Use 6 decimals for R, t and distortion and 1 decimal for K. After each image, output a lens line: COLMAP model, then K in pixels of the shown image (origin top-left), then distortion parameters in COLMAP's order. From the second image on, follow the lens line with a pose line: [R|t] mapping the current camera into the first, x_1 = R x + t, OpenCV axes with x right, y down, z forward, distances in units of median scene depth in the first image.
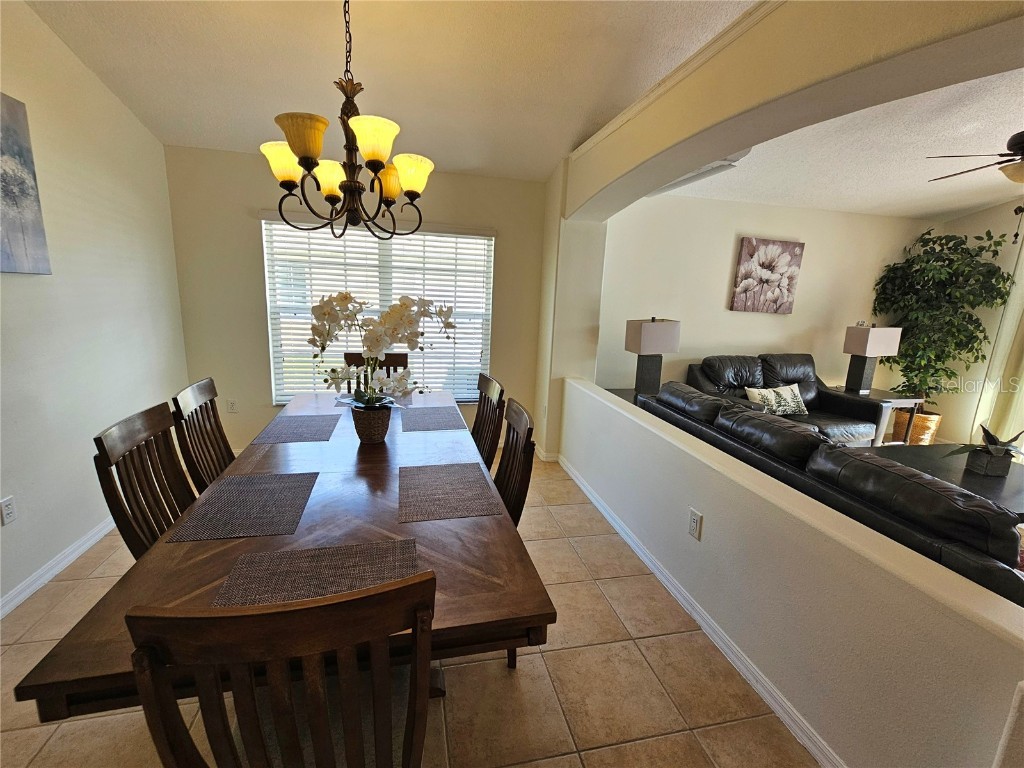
lens RADIAL K [[449.3, 0, 508.0], [0, 449.3, 388.0], [0, 0, 1]] dist [-0.001187, -0.000720]
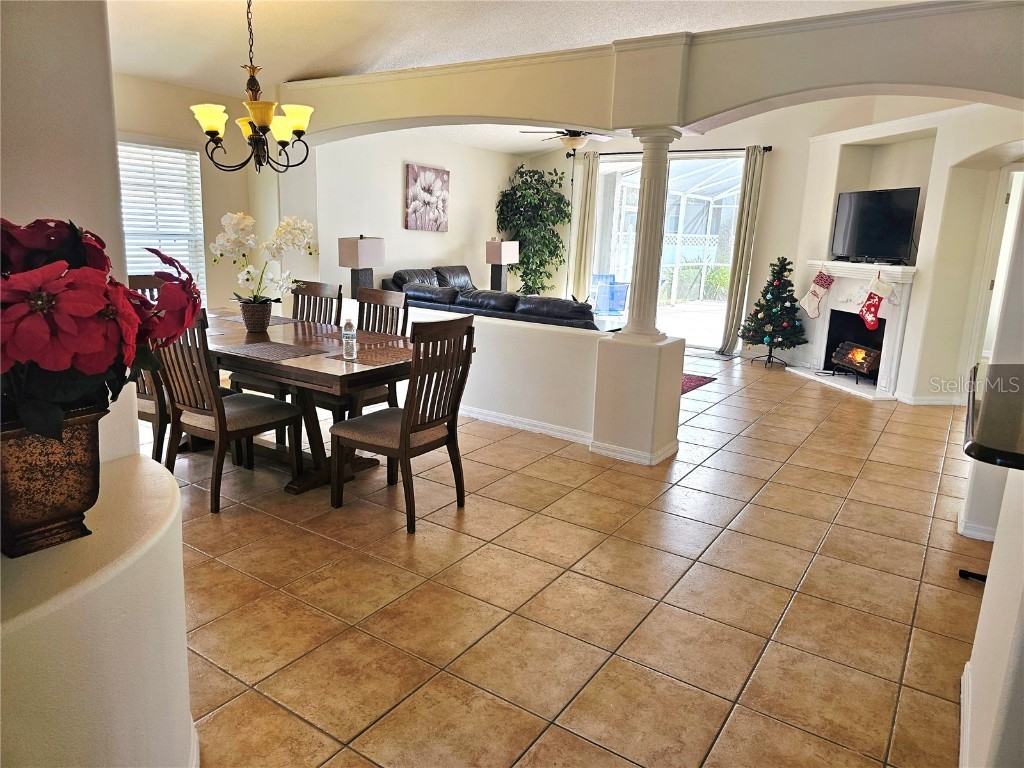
lens RADIAL K [[691.6, 0, 518.0], [0, 691.6, 379.3], [0, 0, 1]] dist [0.073084, -0.086848]
pose [[0.718513, -0.157492, 0.677448, -0.607042], [0.135783, 0.987046, 0.085454, 0.098372], [-0.682131, 0.030586, 0.730590, -0.505297]]
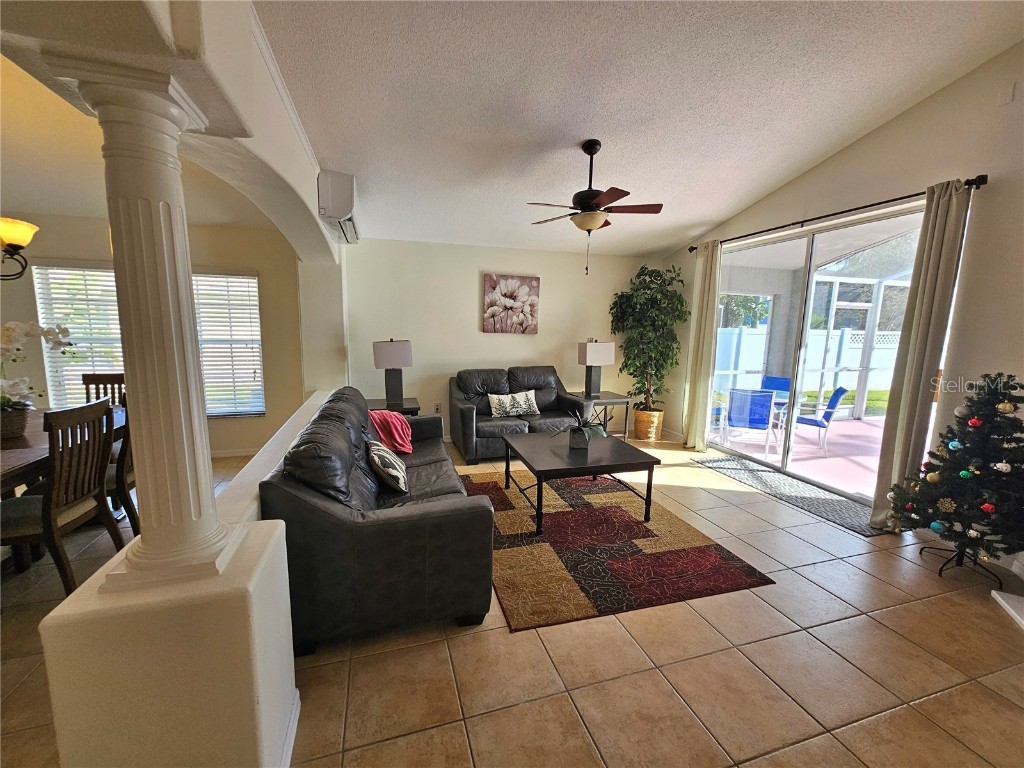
lens RADIAL K [[421.6, 0, 508.9], [0, 421.6, 386.4], [0, 0, 1]] dist [0.000892, 0.000207]
pose [[0.996747, -0.035021, 0.072581, 0.536623], [0.039848, 0.997013, -0.066163, 0.060027], [-0.070047, 0.068840, 0.995166, -0.156247]]
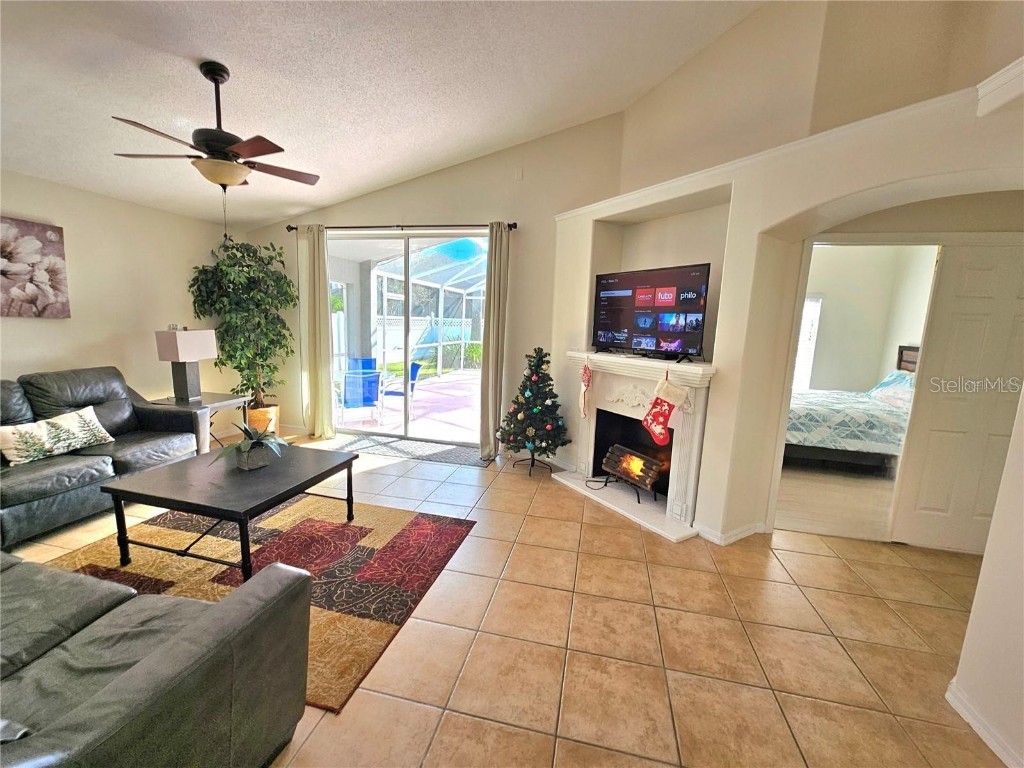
lens RADIAL K [[421.6, 0, 508.9], [0, 421.6, 386.4], [0, 0, 1]] dist [0.000892, 0.000207]
pose [[0.430856, -0.162161, 0.887732, 0.335631], [0.170080, 0.980685, 0.096593, 0.010600], [-0.886248, 0.109368, 0.450114, 0.014378]]
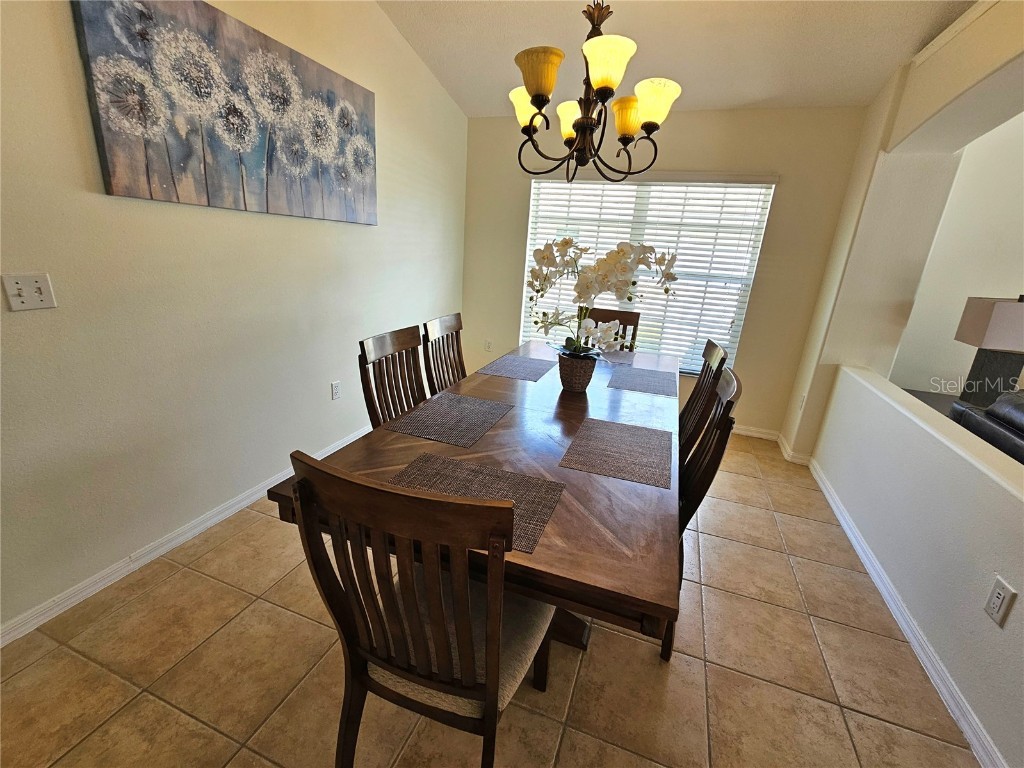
lens RADIAL K [[442.5, 0, 510.1], [0, 442.5, 388.3], [0, 0, 1]] dist [-0.000054, -0.000631]
pose [[0.837174, 0.179397, -0.516678, 0.048304], [-0.141853, 0.983570, 0.111663, 0.012728], [0.528221, -0.020189, 0.848867, 0.038360]]
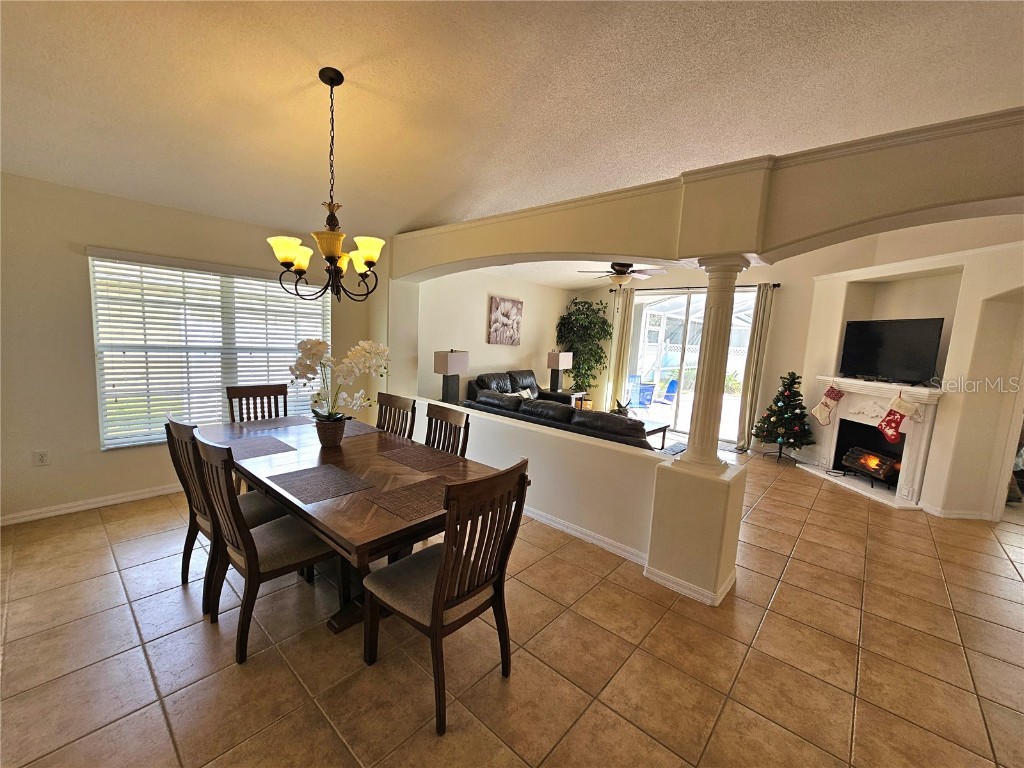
lens RADIAL K [[419.7, 0, 507.4], [0, 419.7, 391.3], [0, 0, 1]] dist [-0.001905, -0.000344]
pose [[0.810459, -0.075867, 0.580862, -0.319308], [0.102938, 0.994593, -0.013721, 0.014346], [-0.576680, 0.070913, 0.813887, -0.194089]]
